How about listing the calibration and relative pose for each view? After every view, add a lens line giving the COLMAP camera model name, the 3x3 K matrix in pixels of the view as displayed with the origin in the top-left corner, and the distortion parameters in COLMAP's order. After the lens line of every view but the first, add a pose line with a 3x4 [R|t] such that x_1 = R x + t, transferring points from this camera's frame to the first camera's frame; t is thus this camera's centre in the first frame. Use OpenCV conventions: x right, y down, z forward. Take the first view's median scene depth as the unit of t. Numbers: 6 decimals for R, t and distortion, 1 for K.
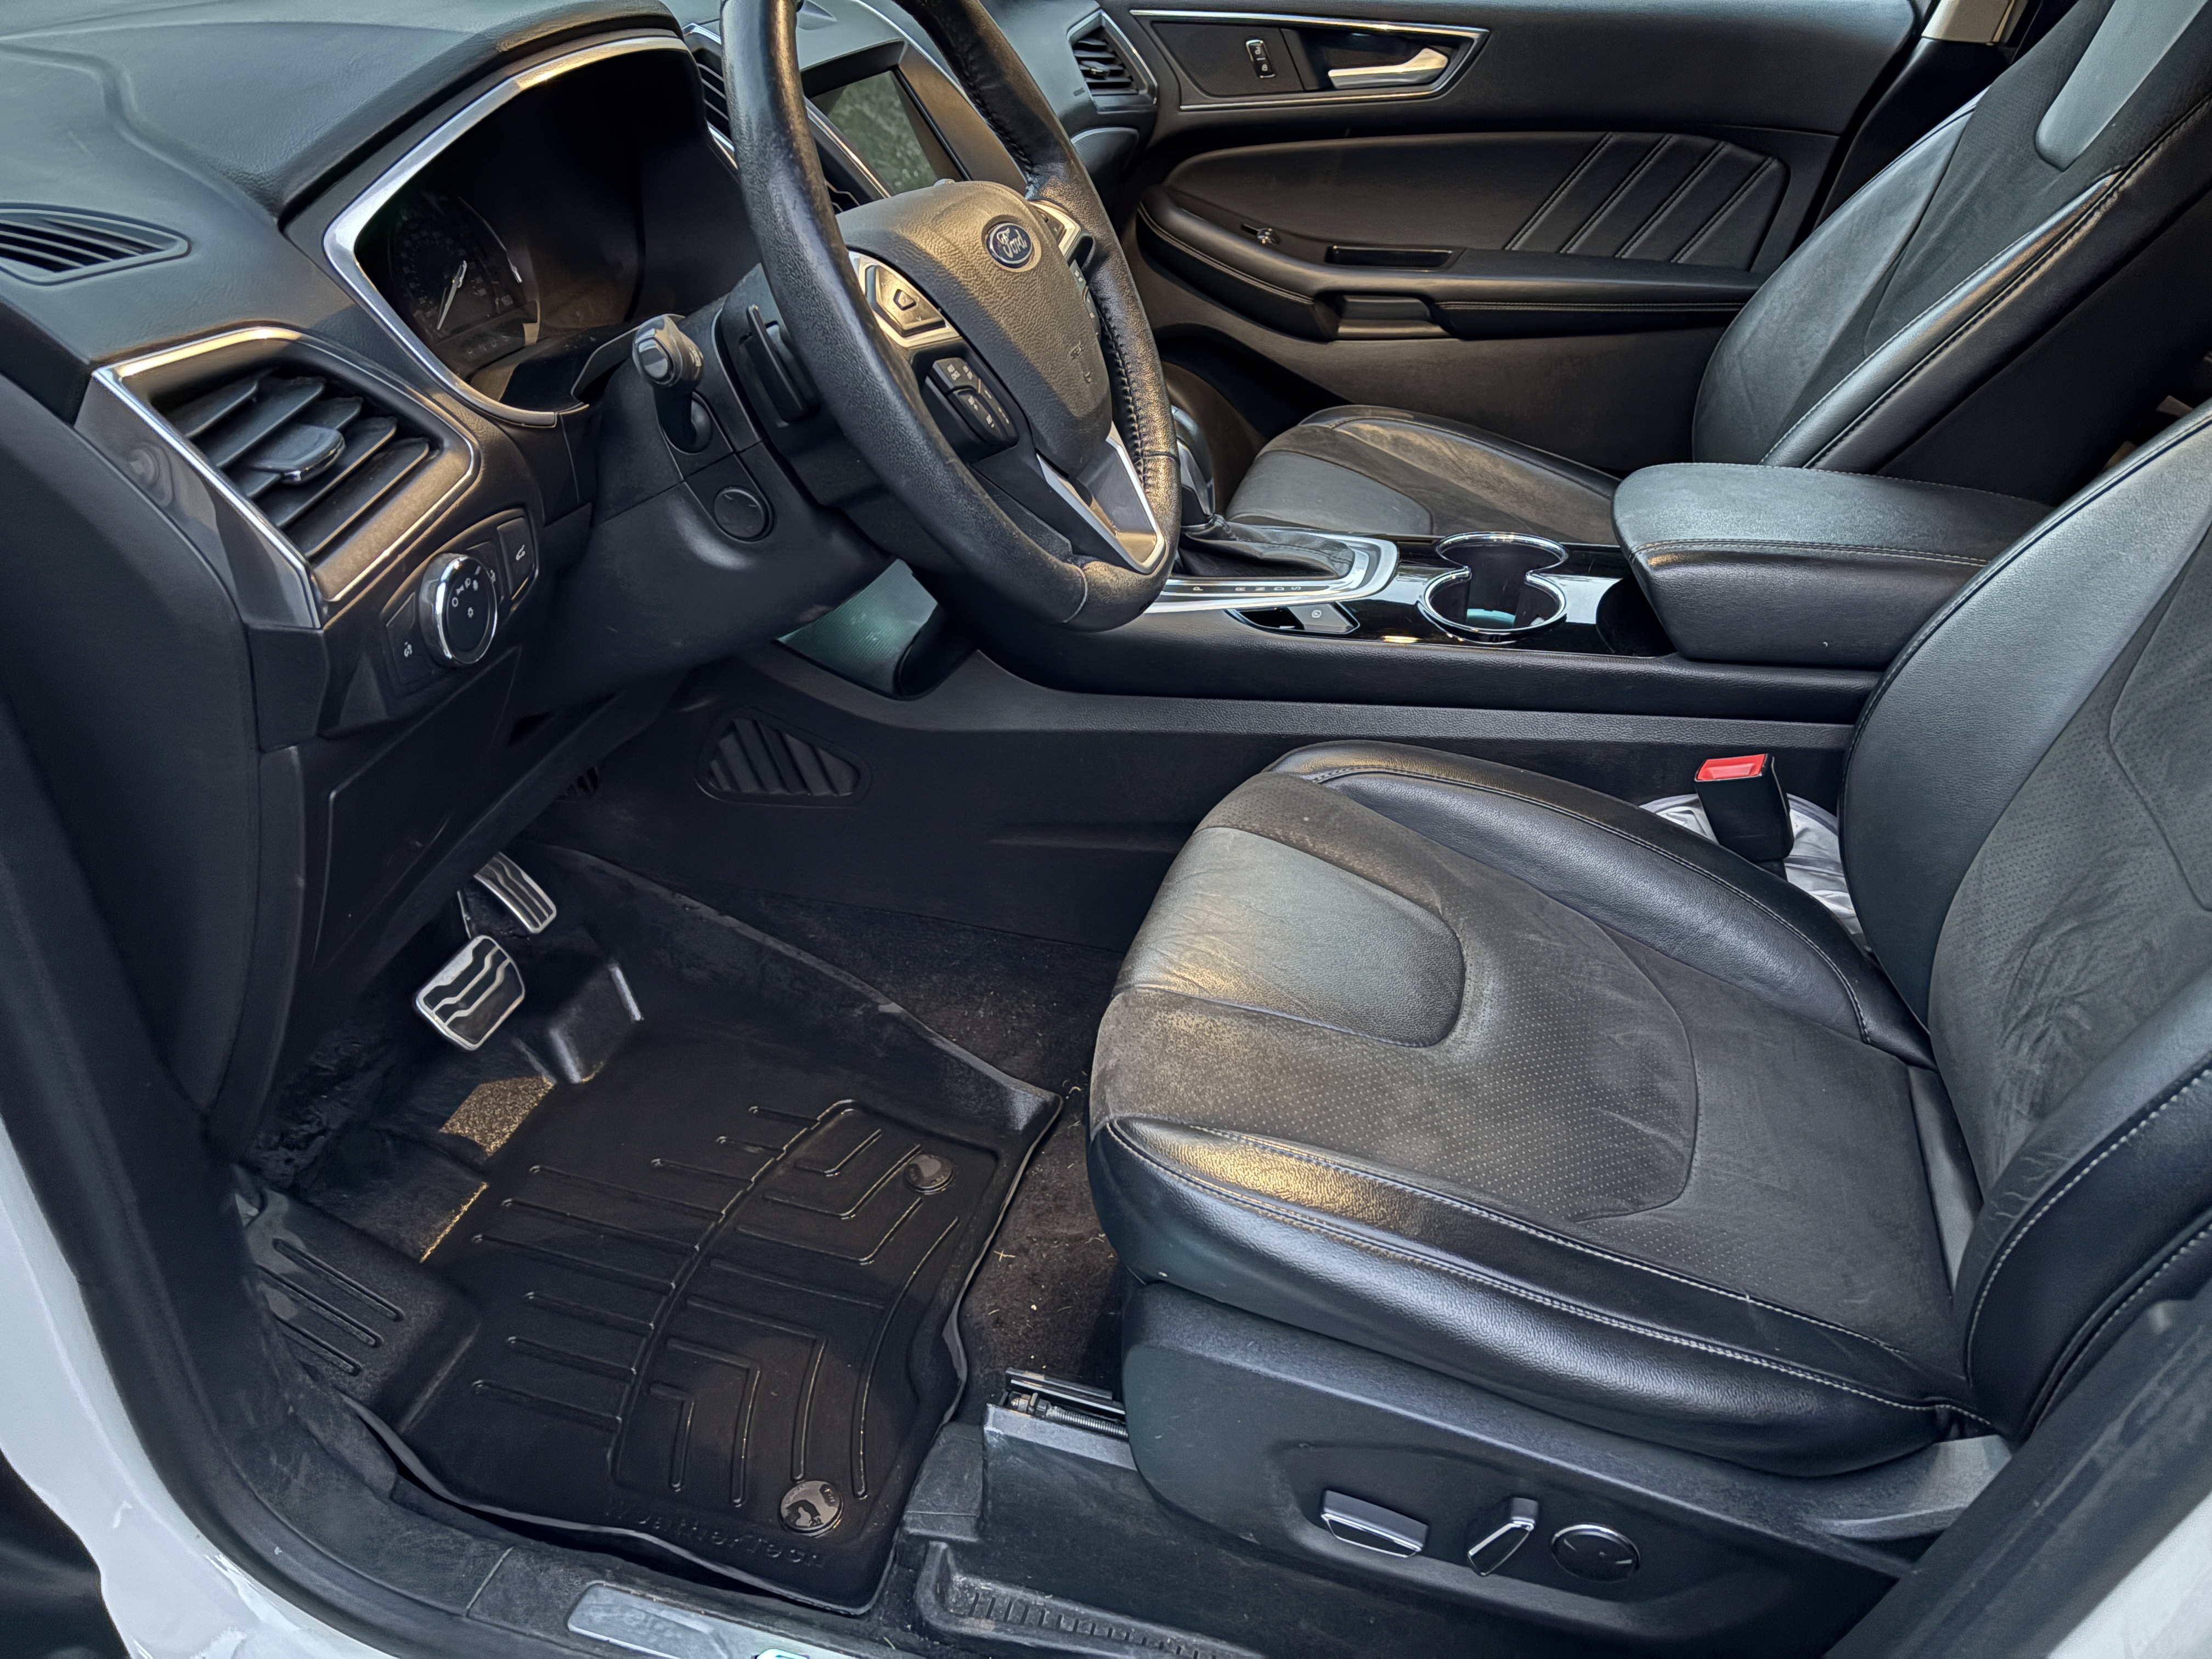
lens RADIAL K [[1687.5, 0, 1118.2], [0, 1687.5, 834.3], [0, 0, 1]] dist [0.054366, -0.068454]
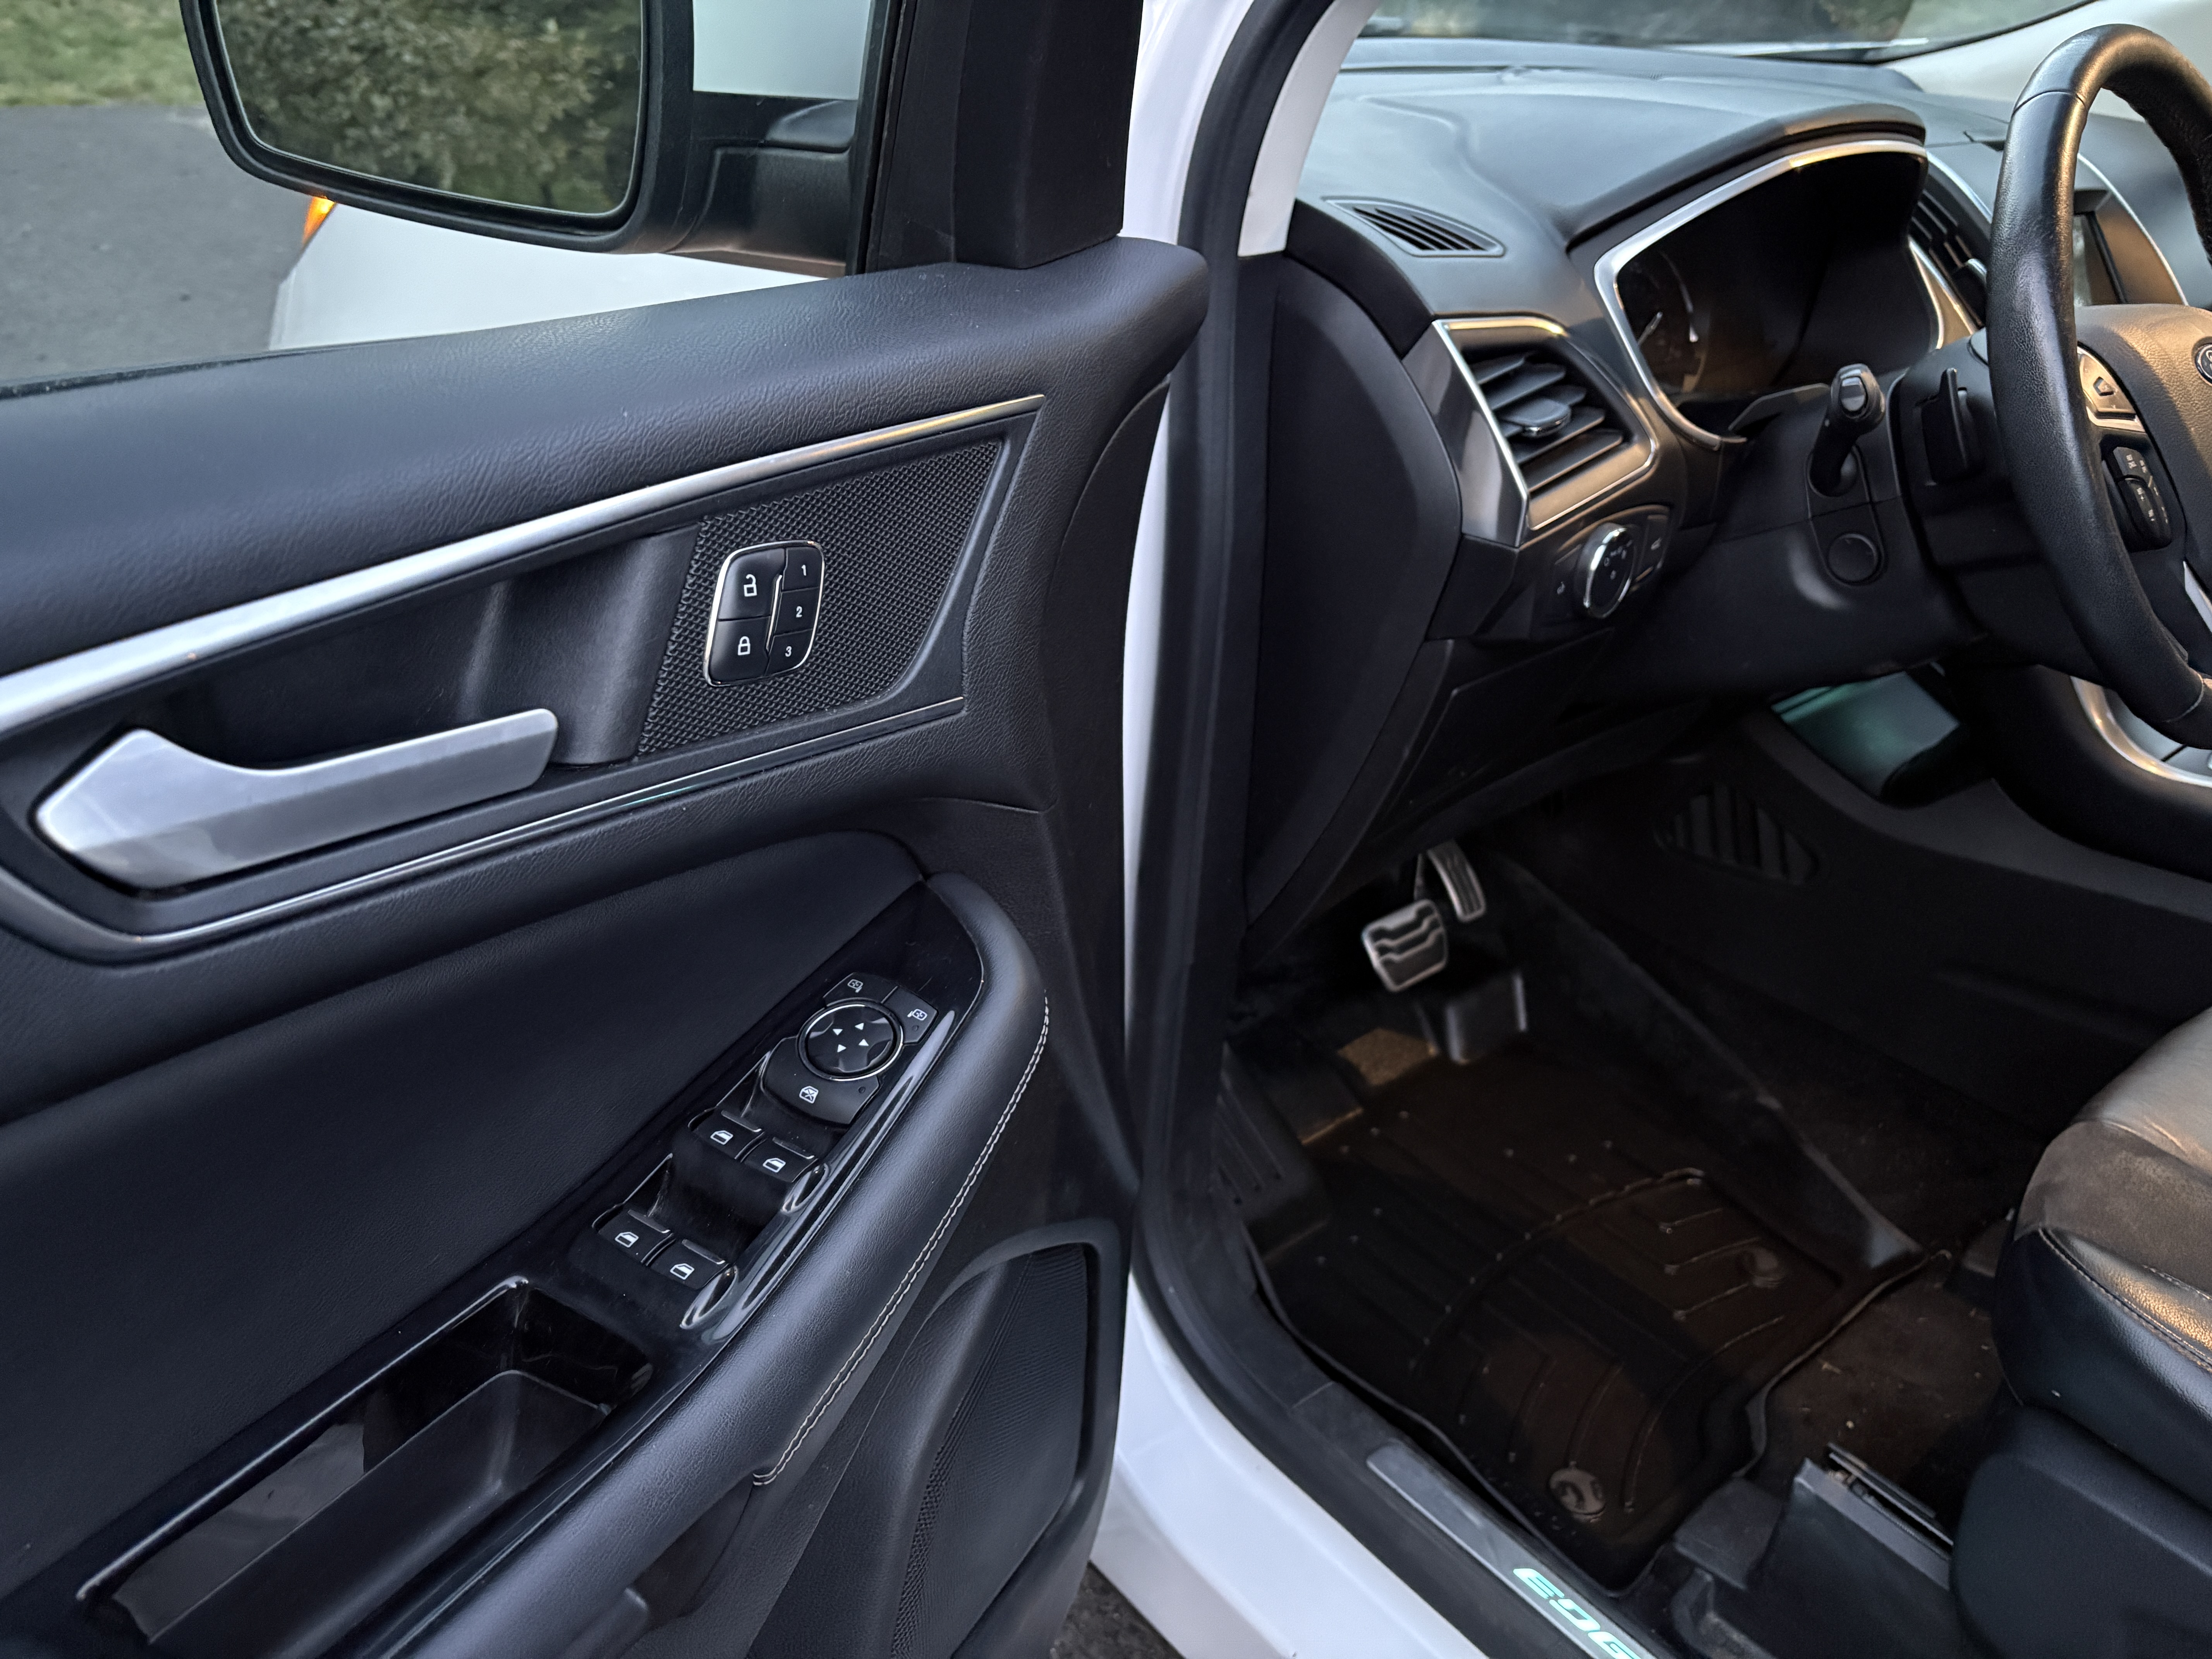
lens RADIAL K [[1687.5, 0, 1087.5], [0, 1687.5, 822.3], [0, 0, 1]] dist [0.054366, -0.068454]
pose [[0.832840, 0.283345, -0.475492, -0.062659], [-0.324889, 0.945736, -0.005491, 0.133409], [0.448134, 0.159055, 0.879703, -0.151289]]
